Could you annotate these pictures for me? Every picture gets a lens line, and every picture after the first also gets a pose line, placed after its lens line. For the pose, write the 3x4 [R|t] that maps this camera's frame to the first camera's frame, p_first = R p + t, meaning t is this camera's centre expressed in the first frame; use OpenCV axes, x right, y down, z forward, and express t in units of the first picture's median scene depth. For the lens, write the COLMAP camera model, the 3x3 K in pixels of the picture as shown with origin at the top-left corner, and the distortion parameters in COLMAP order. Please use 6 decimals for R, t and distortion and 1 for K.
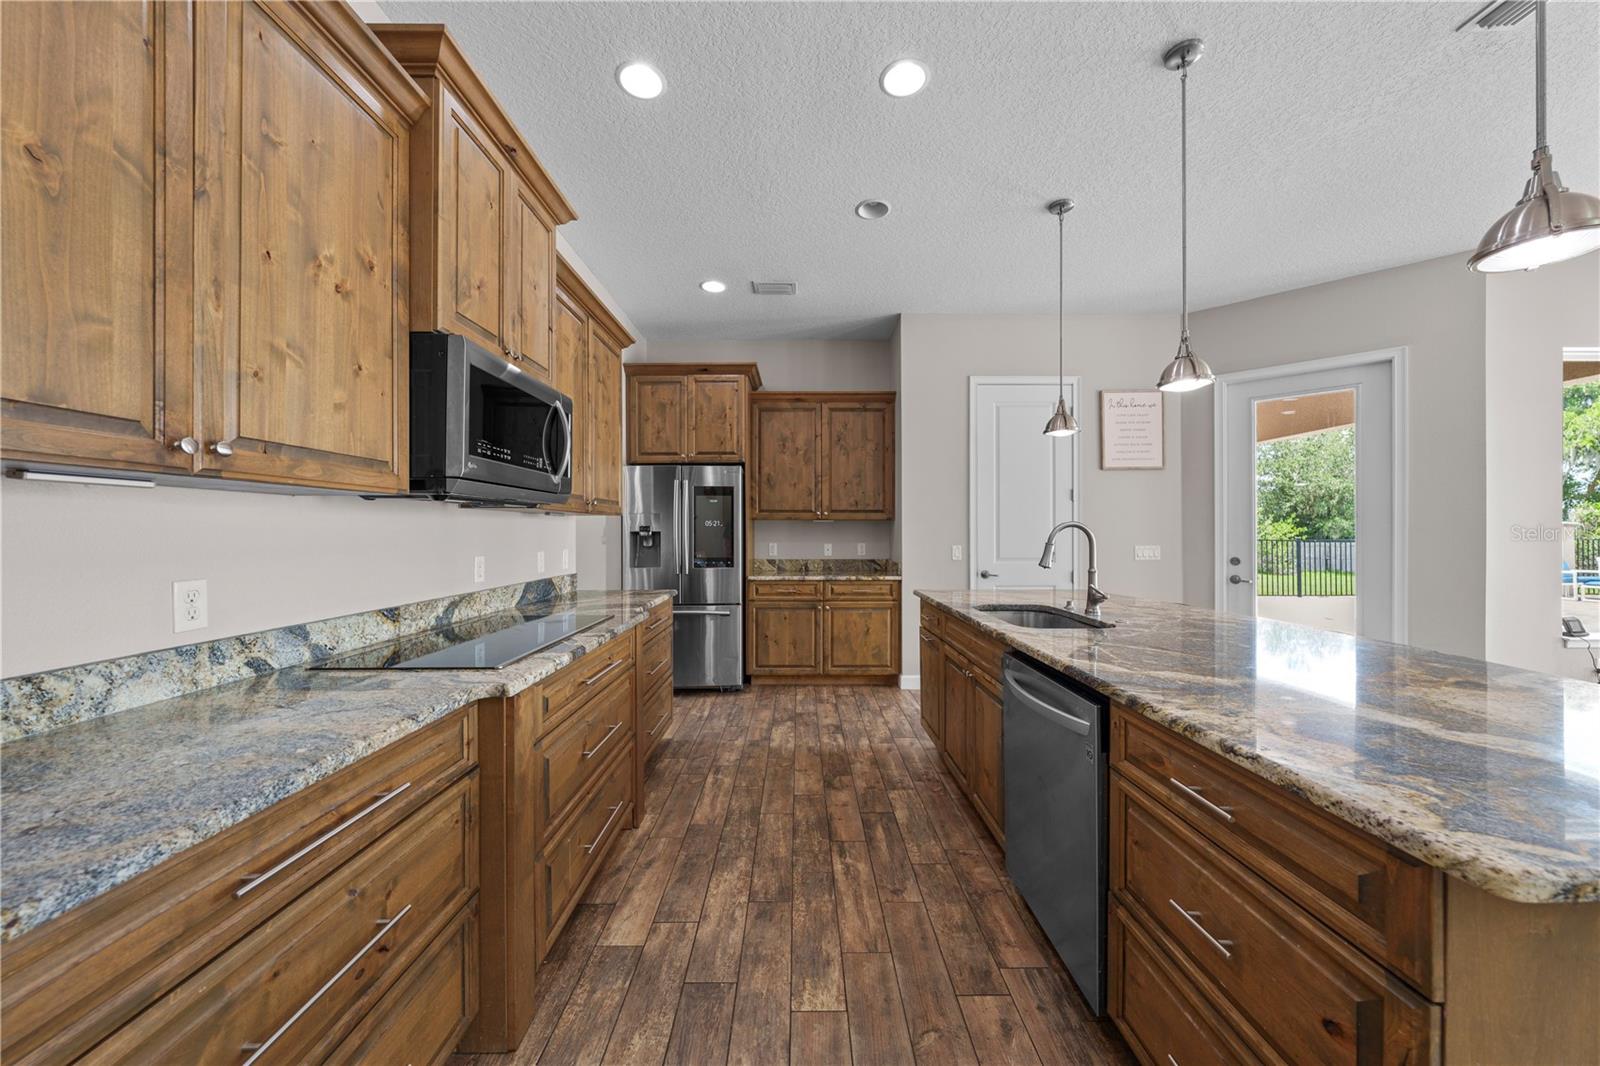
lens RADIAL K [[560.9, 0, 802.2], [0, 560.9, 531.1], [0, 0, 1]] dist [-0.003108, -0.000292]
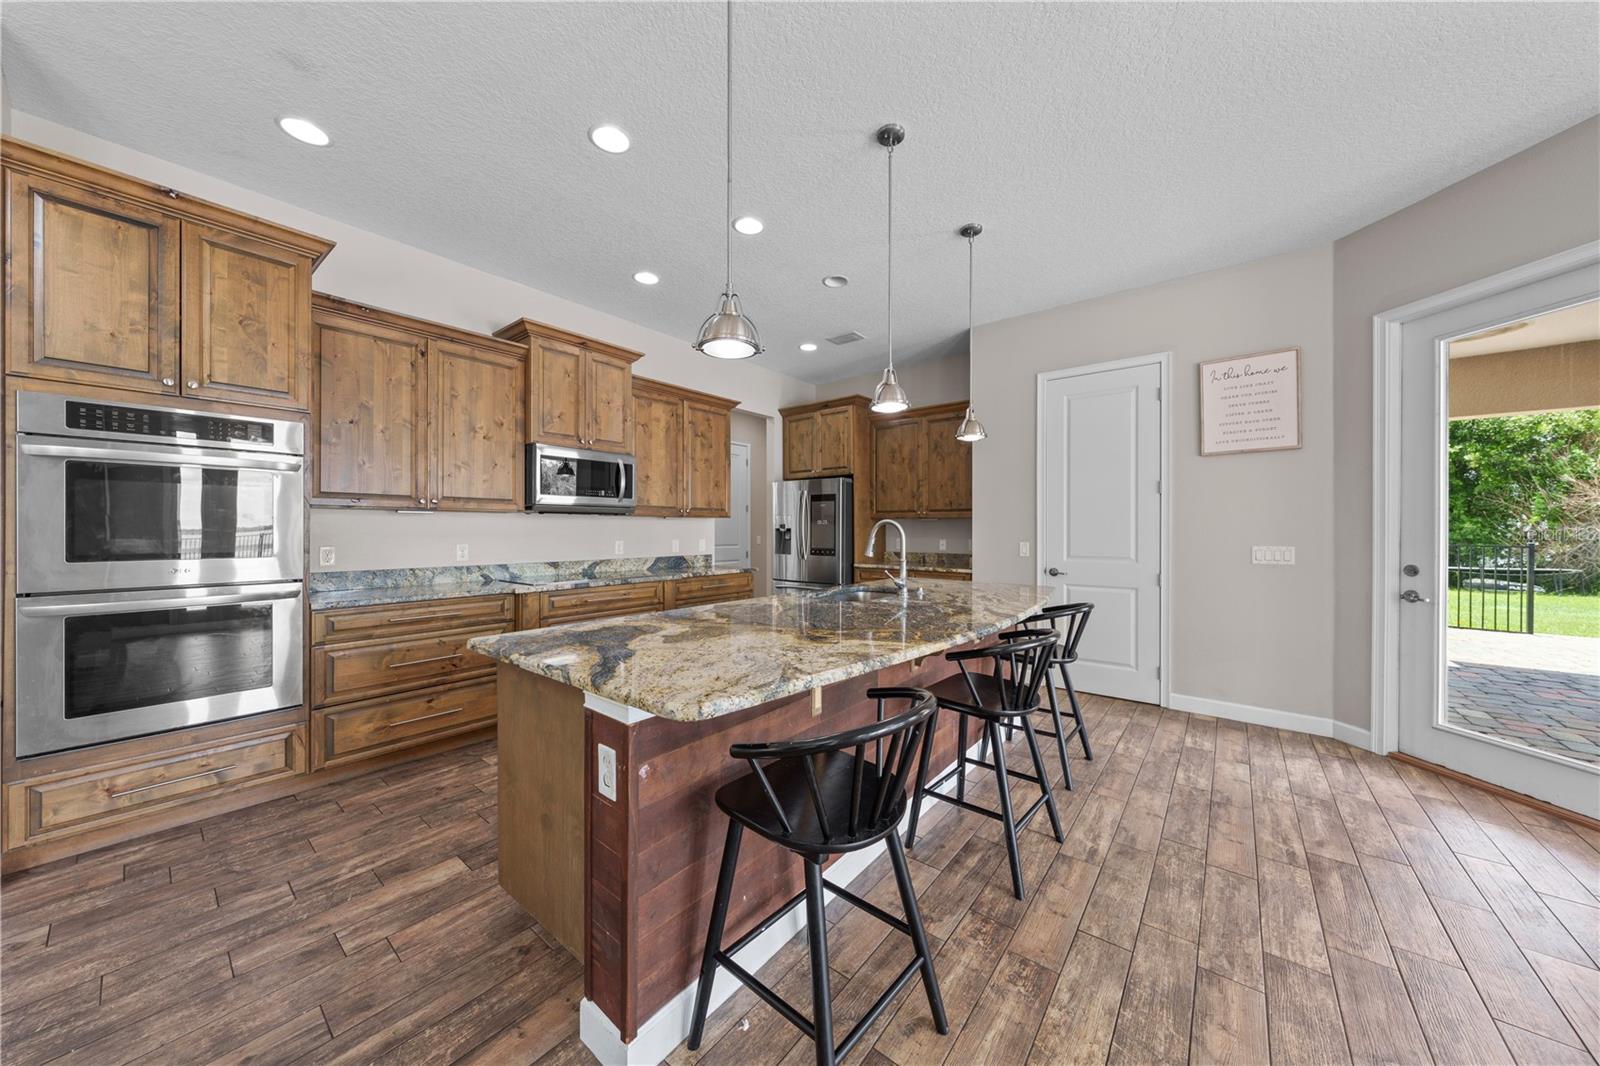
lens RADIAL K [[537.5, 0, 802.3], [0, 537.5, 531.6], [0, 0, 1]] dist [-0.001968, 0.000084]
pose [[0.775814, 0.004185, -0.630948, 0.897837], [-0.001607, 0.999988, 0.004657, 0.003502], [0.630960, -0.002599, 0.775811, -0.022176]]
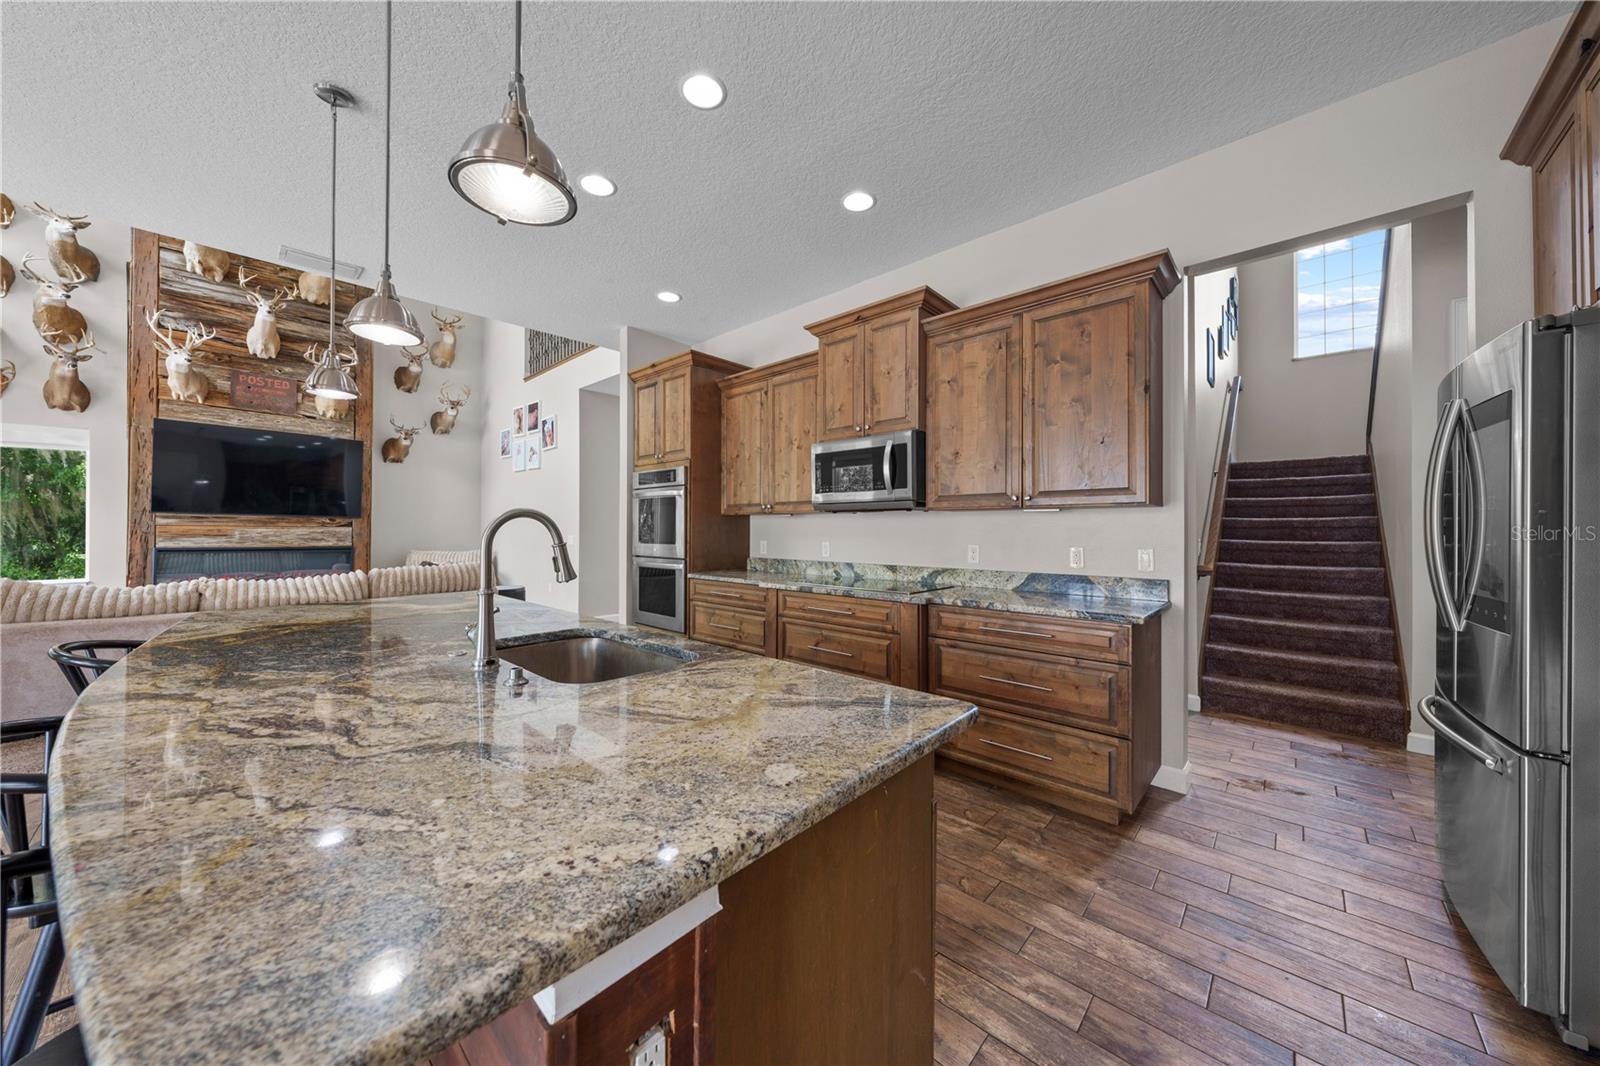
lens RADIAL K [[541.9, 0, 800.6], [0, 541.9, 526.6], [0, 0, 1]] dist [-0.001636, 0.000078]
pose [[-0.682025, -0.003139, -0.731322, 0.590080], [-0.000522, 0.999993, -0.003805, 0.004330], [0.731328, -0.002214, -0.682022, 1.353888]]
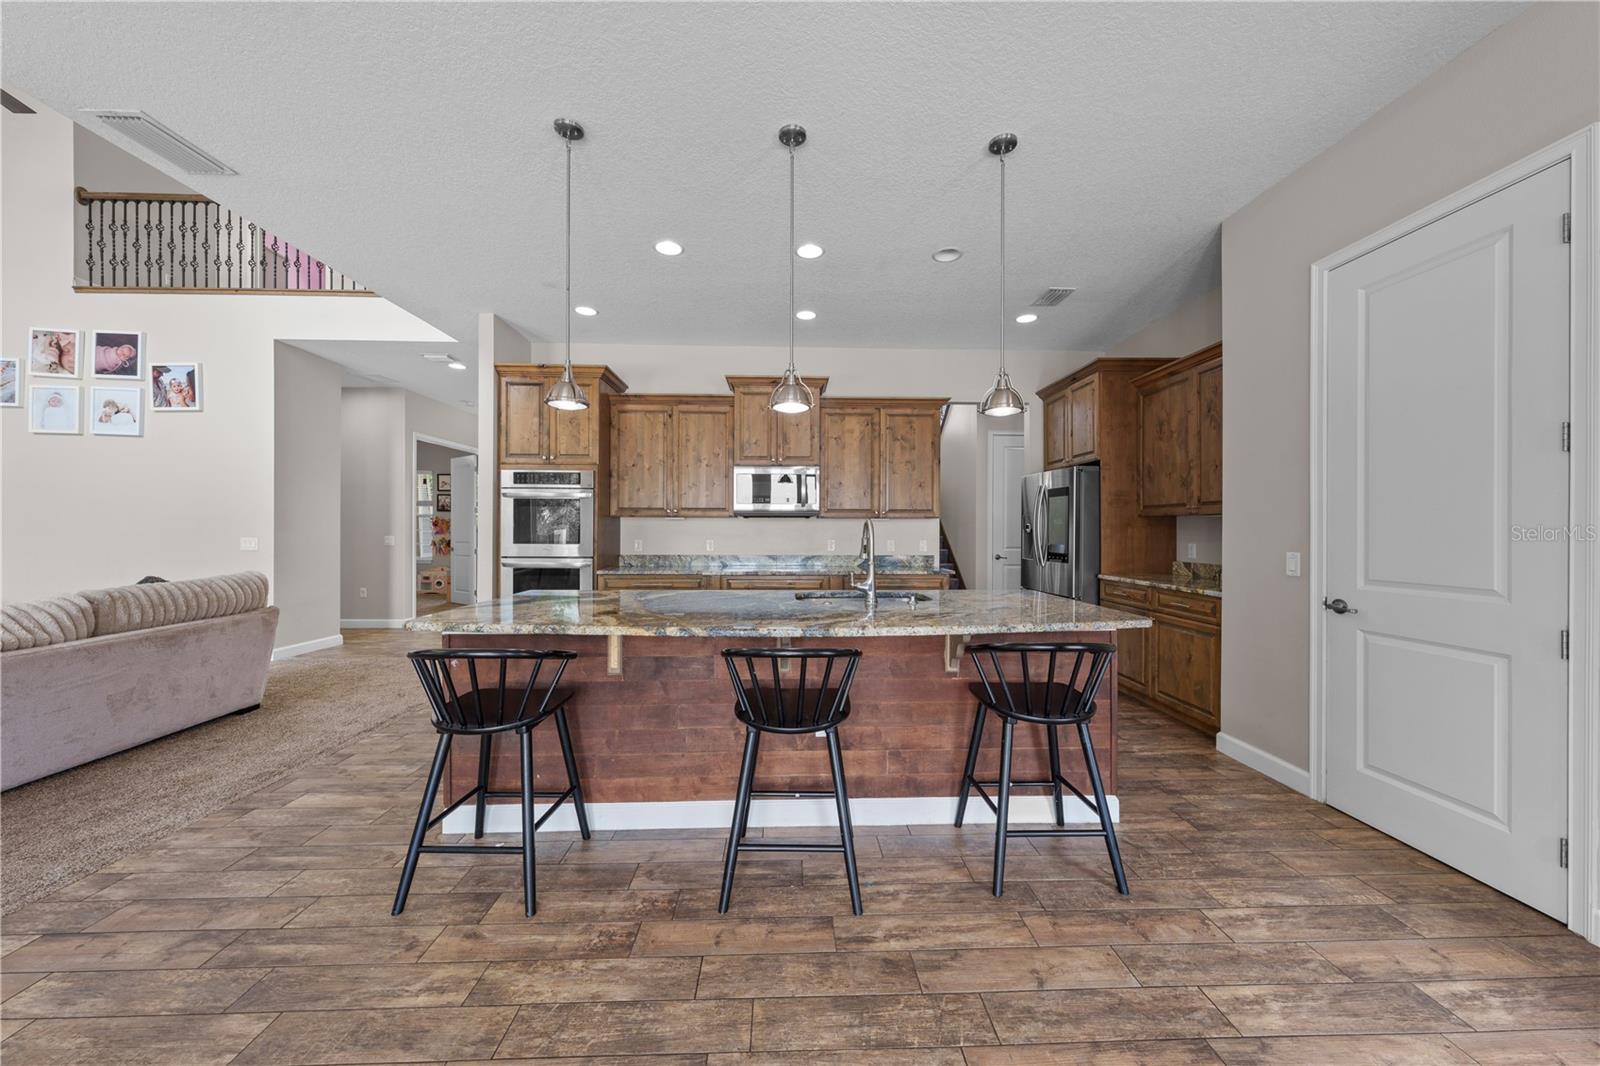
lens RADIAL K [[539.9, 0, 802.8], [0, 539.9, 531.2], [0, 0, 1]] dist [-0.002227, 0.000171]
pose [[0.027620, 0.003638, -0.999612, 1.311608], [-0.003049, 0.999989, 0.003555, 0.003480], [0.999614, 0.002949, 0.027631, 0.699155]]
